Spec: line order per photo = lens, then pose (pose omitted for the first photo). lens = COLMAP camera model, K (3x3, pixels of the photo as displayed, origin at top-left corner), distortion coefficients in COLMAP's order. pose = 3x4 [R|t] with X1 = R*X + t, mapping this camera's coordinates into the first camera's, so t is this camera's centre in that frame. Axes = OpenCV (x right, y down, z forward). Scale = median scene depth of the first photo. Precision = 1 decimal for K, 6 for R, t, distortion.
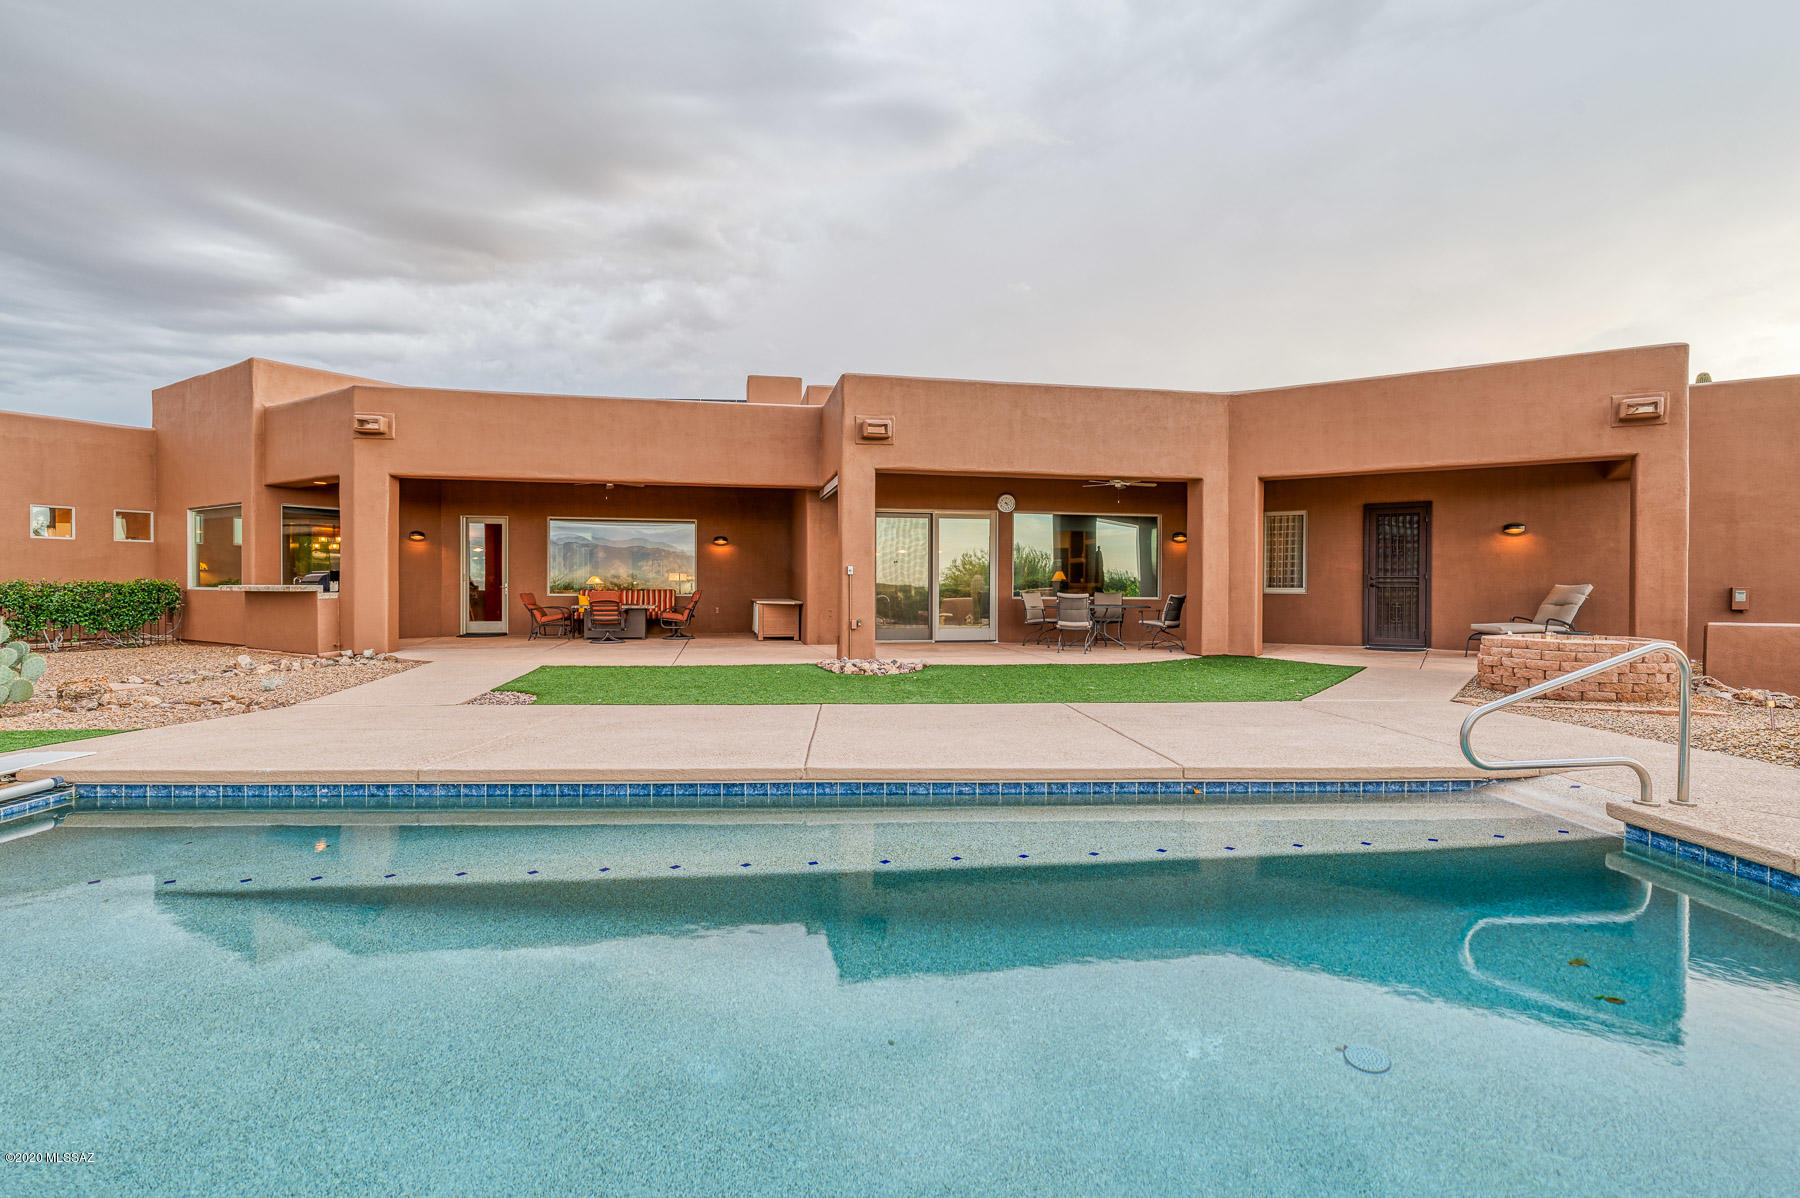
lens RADIAL K [[874.8, 0, 911.0], [0, 874.8, 597.8], [0, 0, 1]] dist [-0.003572, -0.000560]
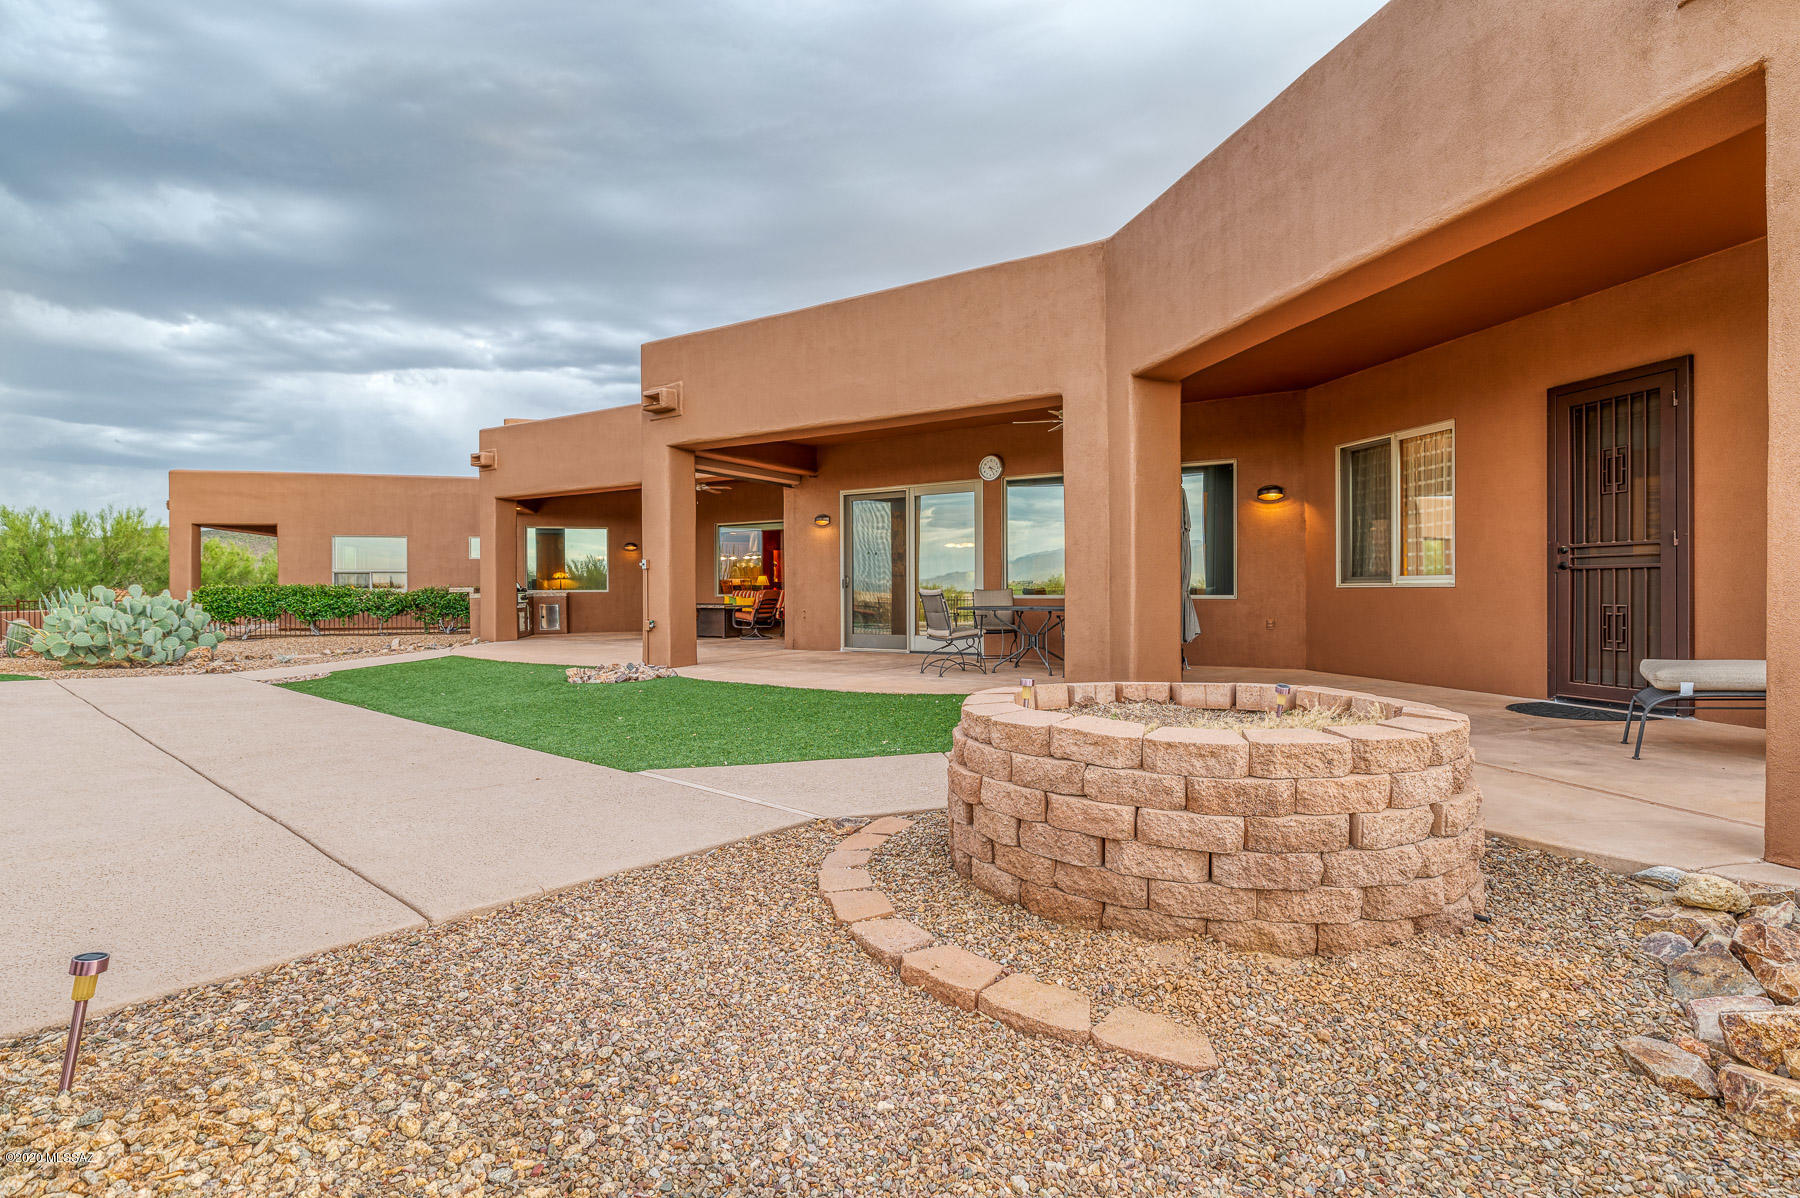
lens RADIAL K [[874.8, 0, 909.1], [0, 874.8, 596.4], [0, 0, 1]] dist [-0.003572, -0.000560]
pose [[0.718331, -0.002095, -0.695698, 0.672225], [-0.003799, 0.999969, -0.006934, 0.005918], [0.695691, 0.007623, 0.718301, 0.499298]]
